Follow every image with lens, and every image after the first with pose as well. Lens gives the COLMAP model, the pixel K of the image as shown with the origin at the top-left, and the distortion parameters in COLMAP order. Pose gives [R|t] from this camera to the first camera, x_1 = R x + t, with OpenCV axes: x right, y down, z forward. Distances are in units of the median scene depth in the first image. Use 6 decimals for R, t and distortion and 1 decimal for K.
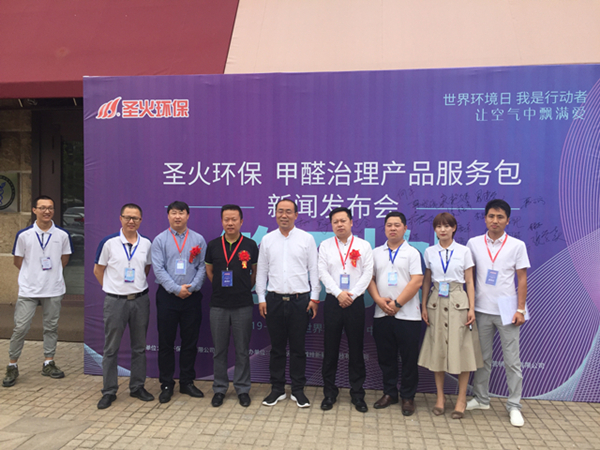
lens RADIAL K [[516.6, 0, 298.4], [0, 516.6, 226.2], [0, 0, 1]] dist [0.070883, -0.076863]
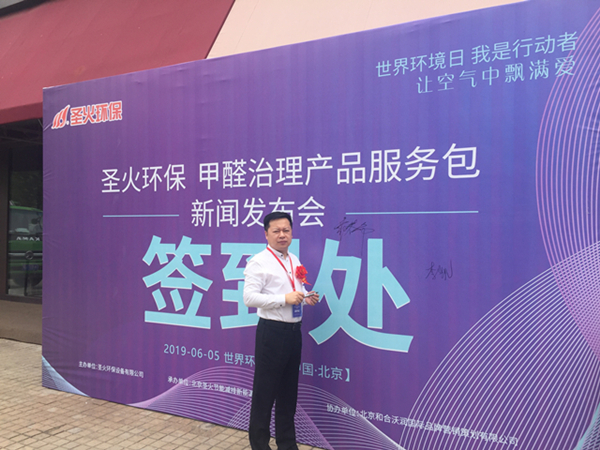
lens RADIAL K [[516.6, 0, 300.8], [0, 516.6, 224.4], [0, 0, 1]] dist [0.070883, -0.076863]
pose [[0.937476, -0.009574, -0.347919, 0.429588], [0.001137, 0.999701, -0.024444, 0.000901], [0.348048, 0.022520, 0.937206, 0.251359]]
